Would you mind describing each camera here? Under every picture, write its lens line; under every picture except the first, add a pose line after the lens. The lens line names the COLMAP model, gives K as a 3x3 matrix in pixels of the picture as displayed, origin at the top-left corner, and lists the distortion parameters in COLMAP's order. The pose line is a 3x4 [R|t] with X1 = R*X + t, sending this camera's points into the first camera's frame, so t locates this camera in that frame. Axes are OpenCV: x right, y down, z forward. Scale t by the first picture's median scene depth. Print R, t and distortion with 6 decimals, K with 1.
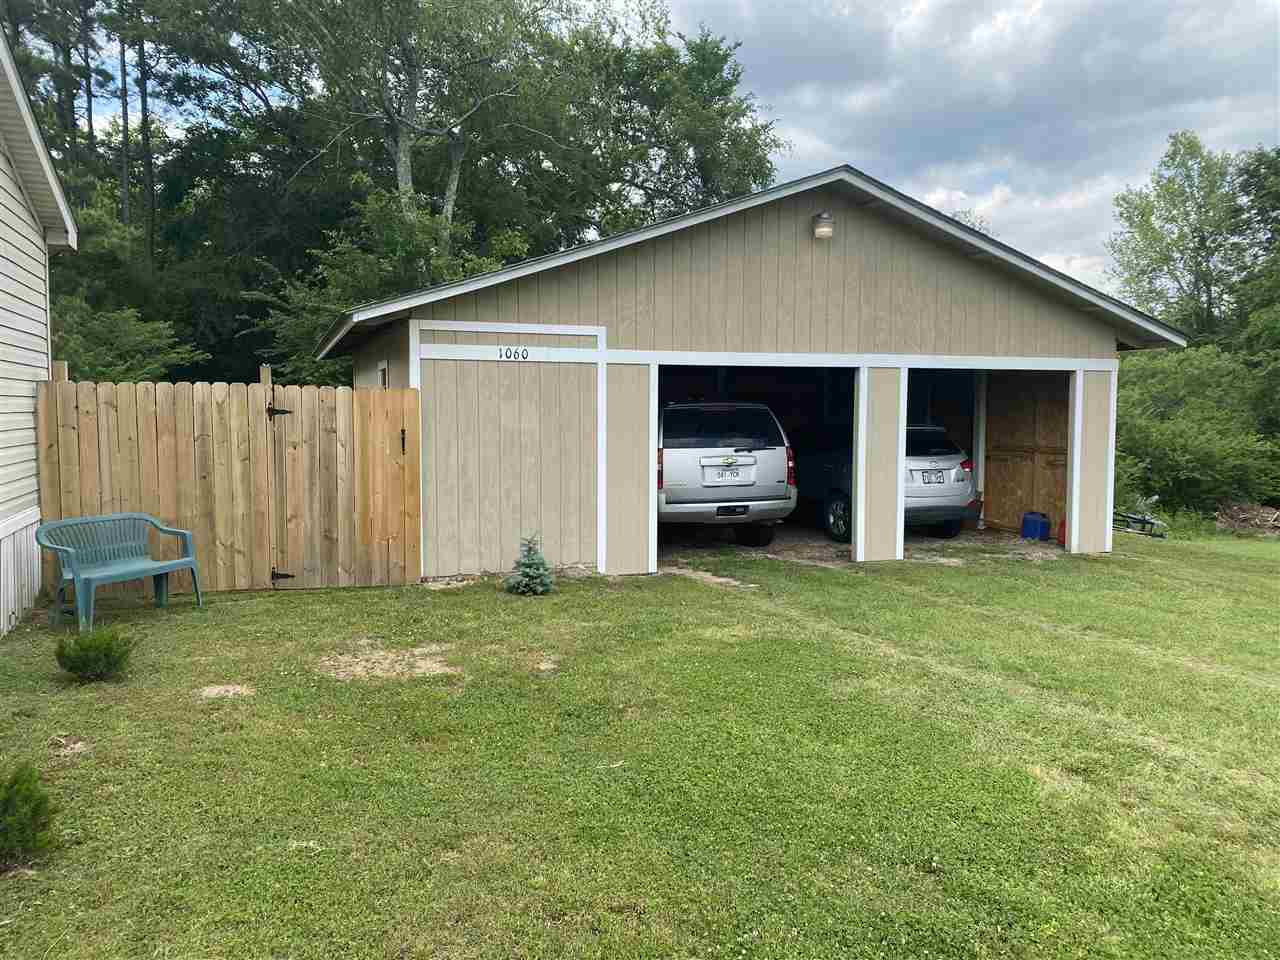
lens RADIAL K [[977.4, 0, 640.0], [0, 977.4, 480.0], [0, 0, 1]] dist [0.052305, -0.061114]
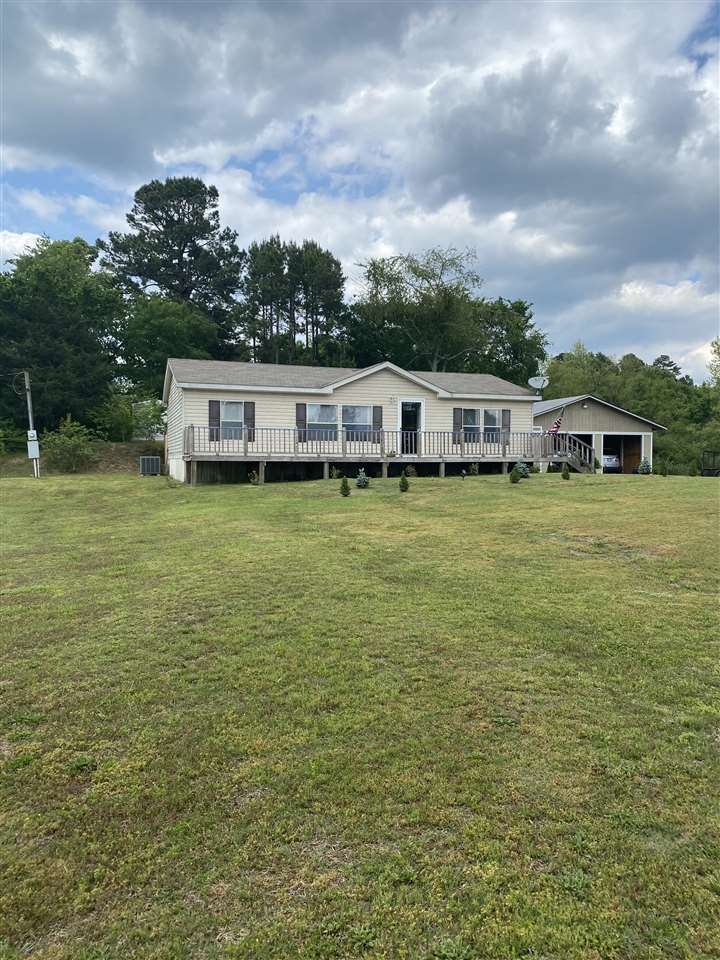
lens RADIAL K [[733.0, 0, 358.5], [0, 733.0, 478.3], [0, 0, 1]] dist [0.052305, -0.061114]
pose [[0.998458, 0.004886, -0.055300, -0.679005], [-0.007647, 0.998729, -0.049828, 0.271181], [0.054986, 0.050174, 0.997226, -2.490701]]
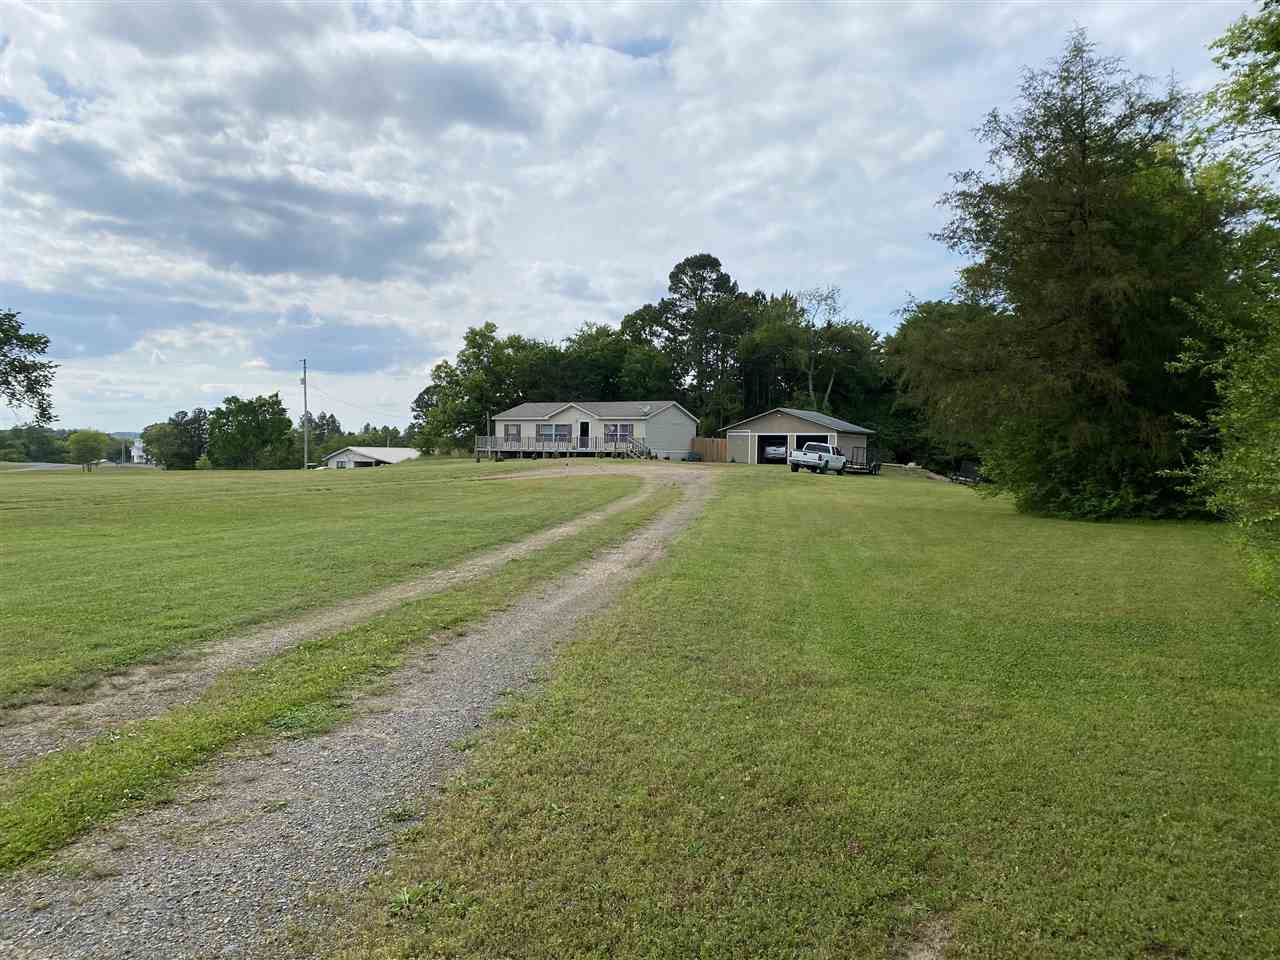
lens RADIAL K [[977.4, 0, 640.0], [0, 977.4, 480.0], [0, 0, 1]] dist [0.052305, -0.061114]
pose [[0.638861, 0.029305, -0.768764, 4.590590], [-0.070160, 0.997329, -0.020287, 0.384566], [0.766116, 0.066897, 0.639211, -3.901420]]
